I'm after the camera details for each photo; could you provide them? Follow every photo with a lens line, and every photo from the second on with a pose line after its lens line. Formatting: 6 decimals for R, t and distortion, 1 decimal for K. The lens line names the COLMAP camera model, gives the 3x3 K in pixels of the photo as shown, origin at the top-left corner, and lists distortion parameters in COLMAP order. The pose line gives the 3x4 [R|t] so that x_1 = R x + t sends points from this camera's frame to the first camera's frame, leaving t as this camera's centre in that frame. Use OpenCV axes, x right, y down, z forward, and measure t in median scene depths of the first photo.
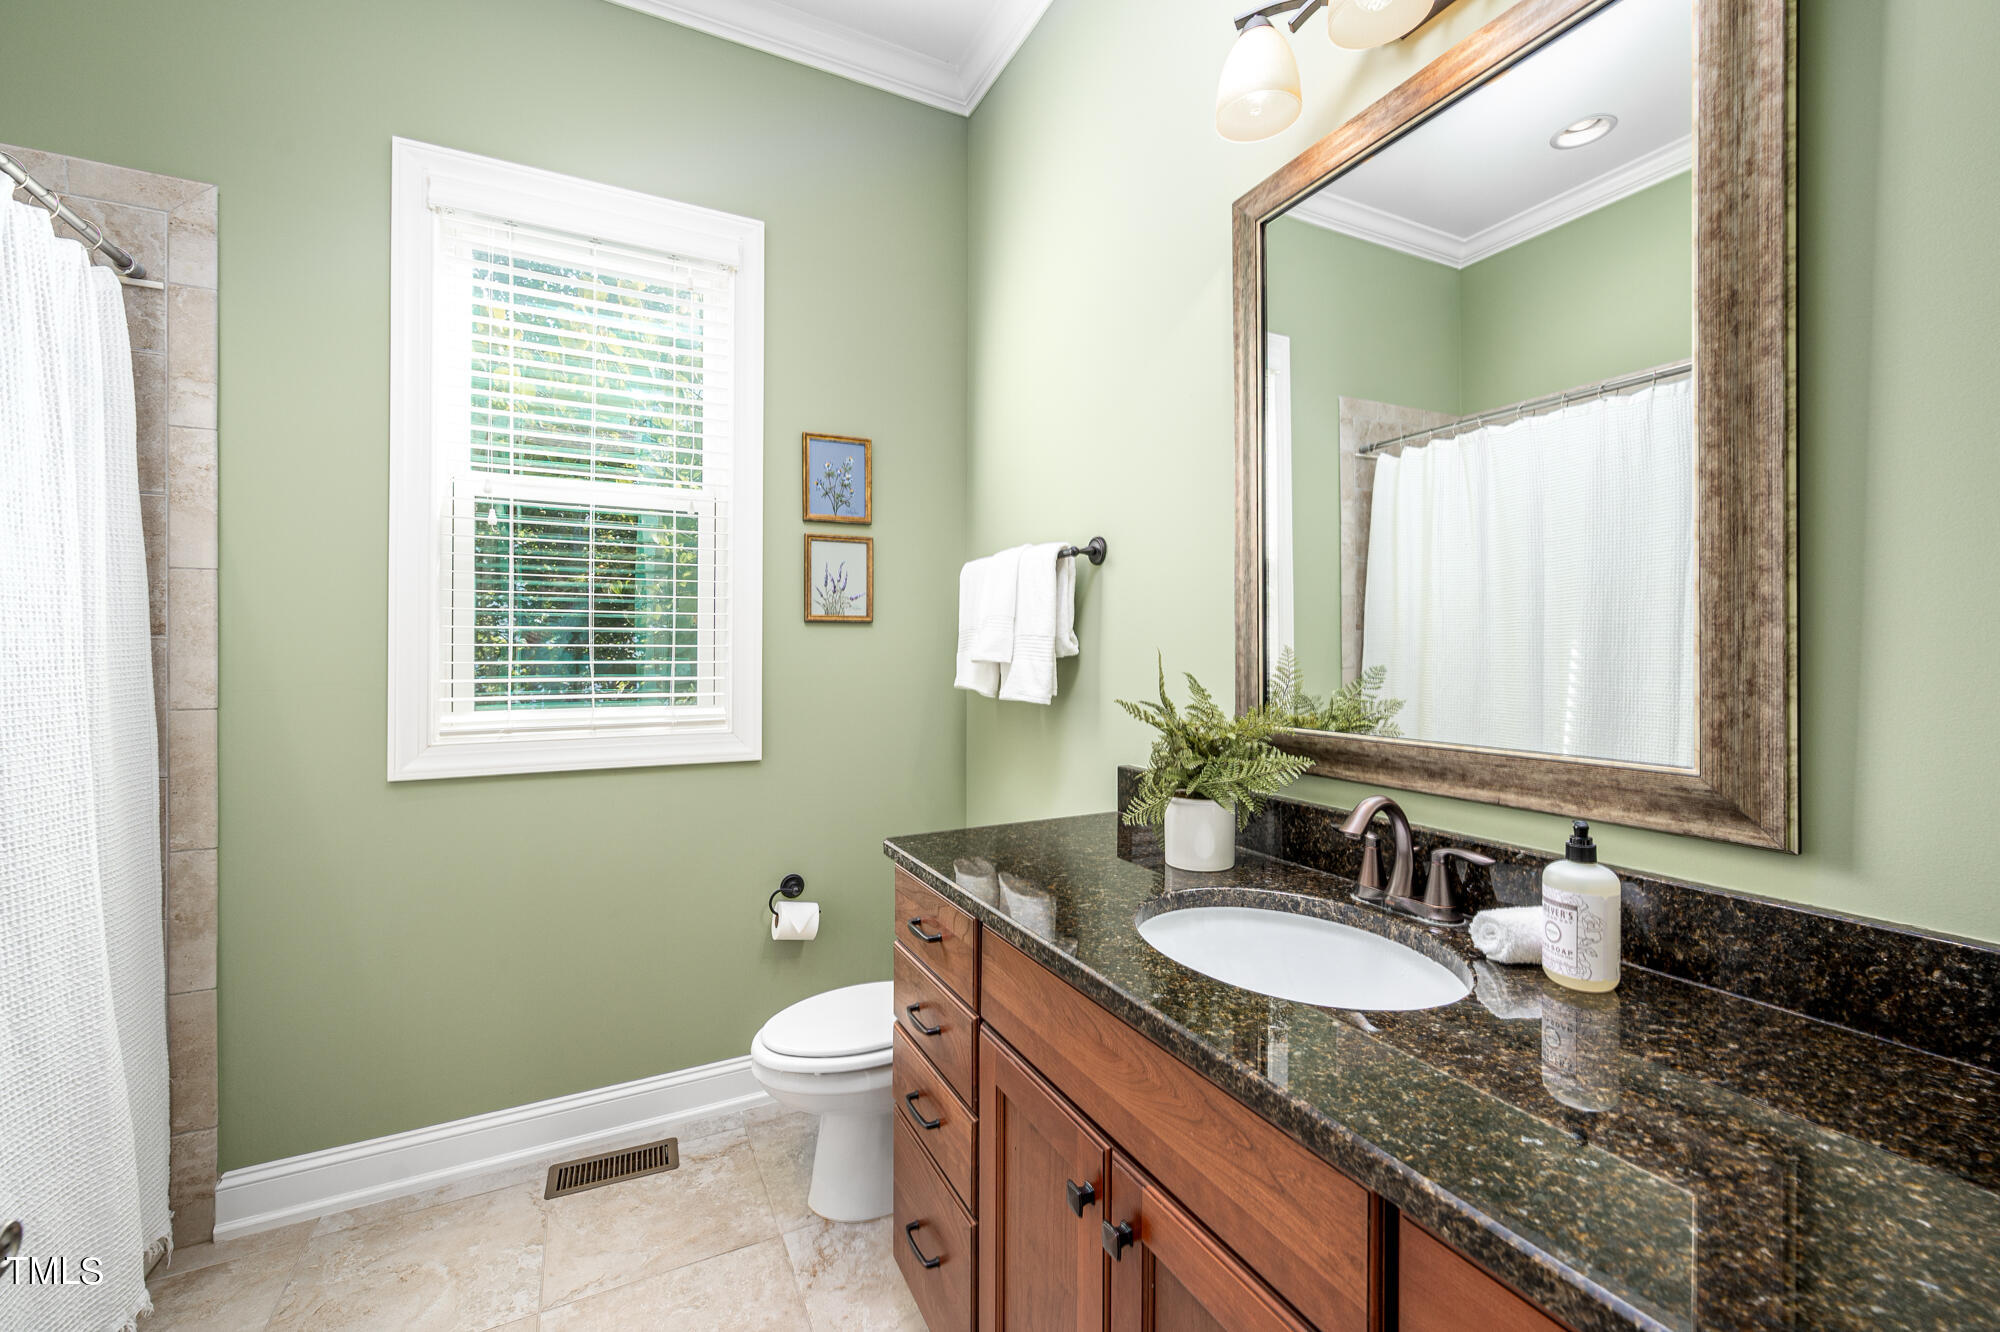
lens RADIAL K [[814.4, 0, 993.8], [0, 814.4, 641.2], [0, 0, 1]] dist [-0.001486, -0.000222]
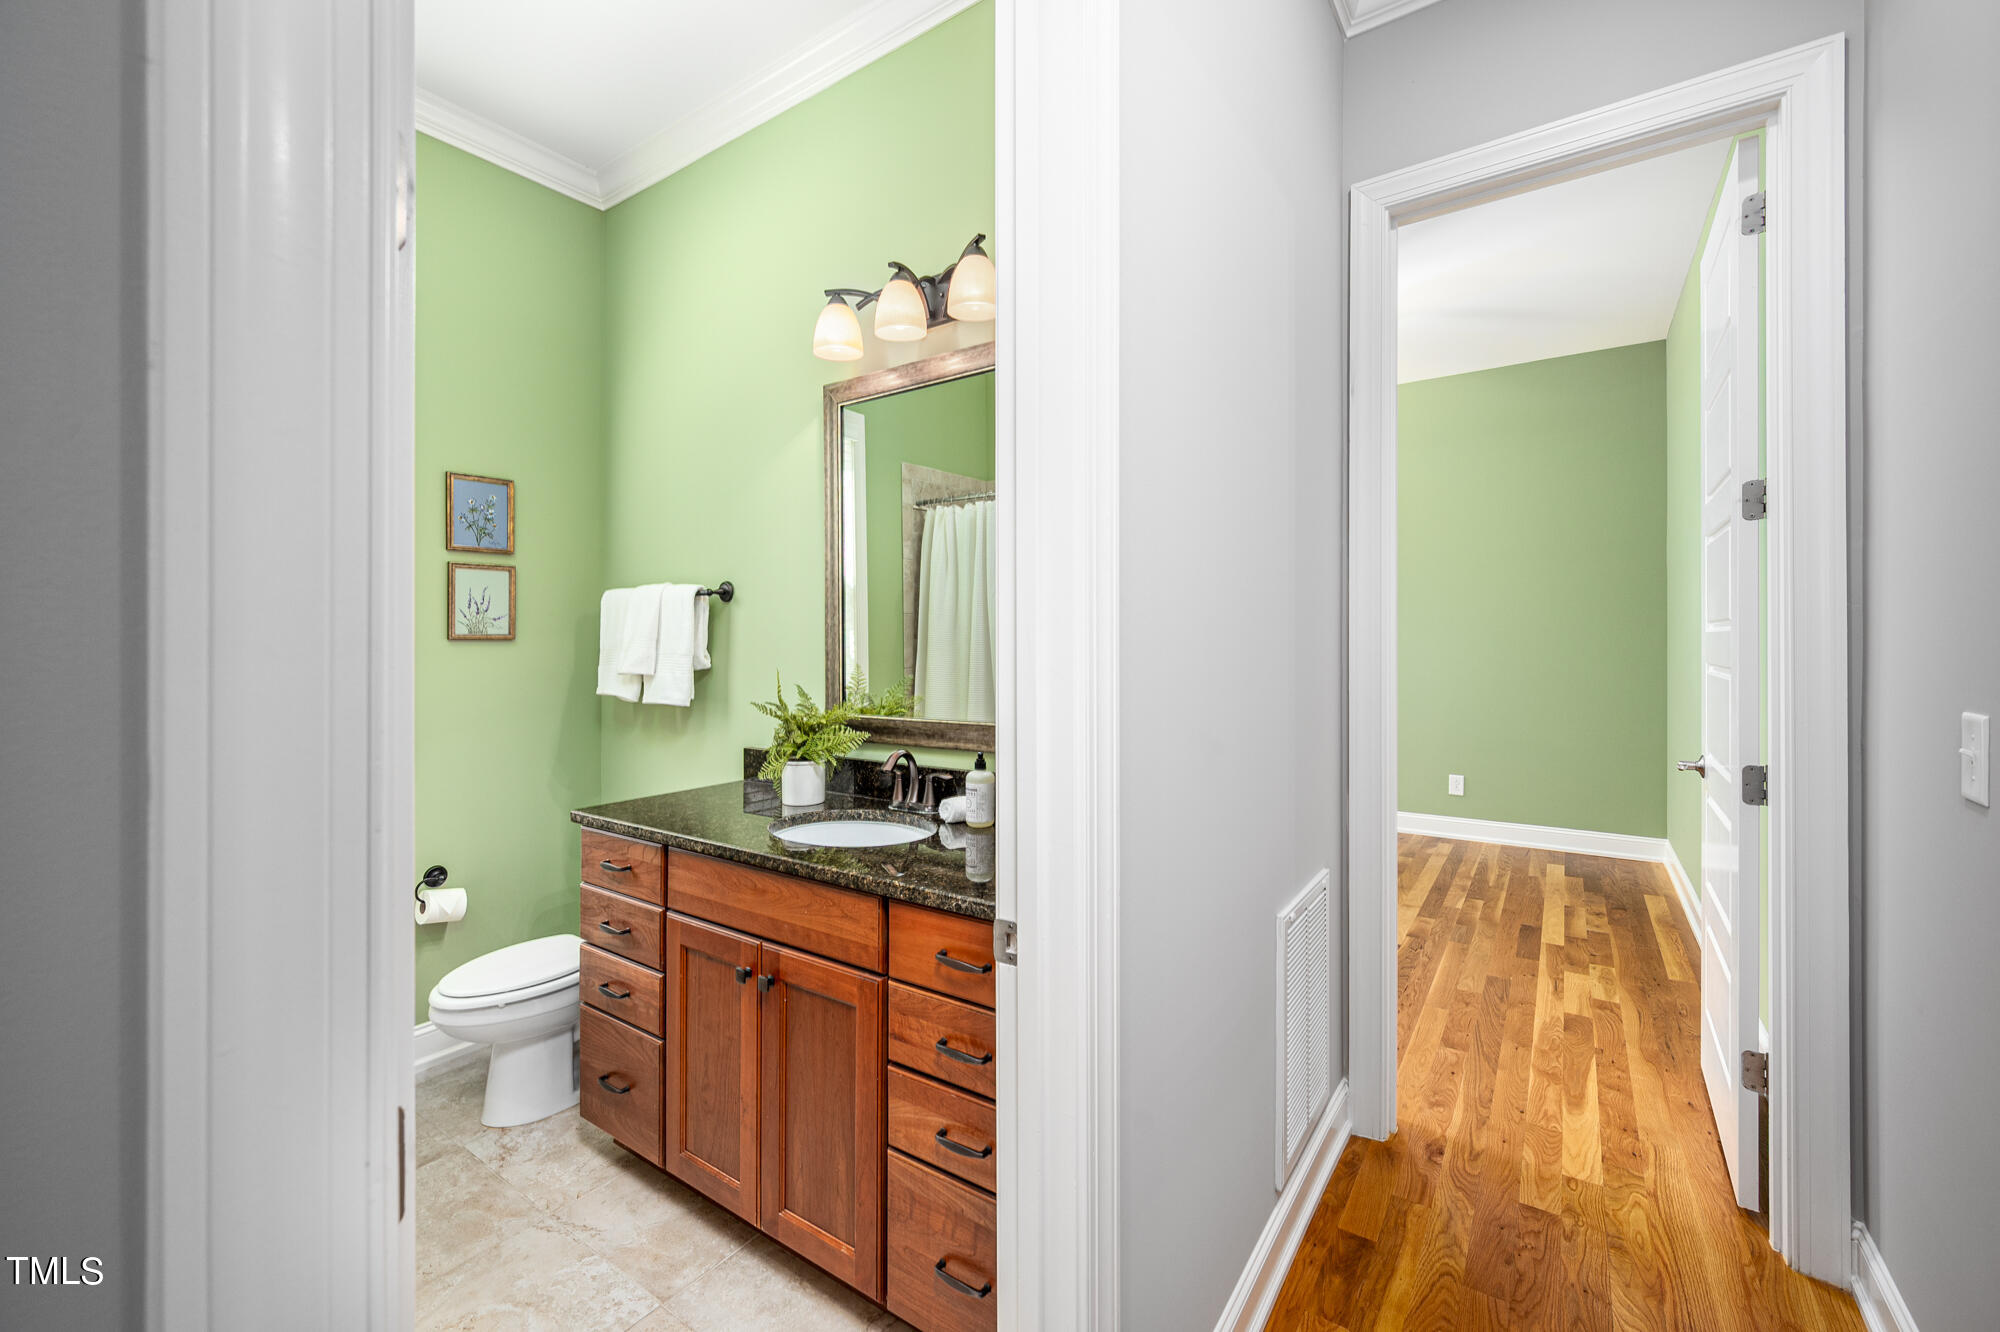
lens RADIAL K [[814.4, 0, 993.8], [0, 814.4, 641.2], [0, 0, 1]] dist [-0.001486, -0.000222]
pose [[0.880085, -0.003526, 0.474802, -0.180959], [-0.001878, 0.999939, 0.010906, -0.062923], [-0.474812, -0.010490, 0.880025, -0.596270]]
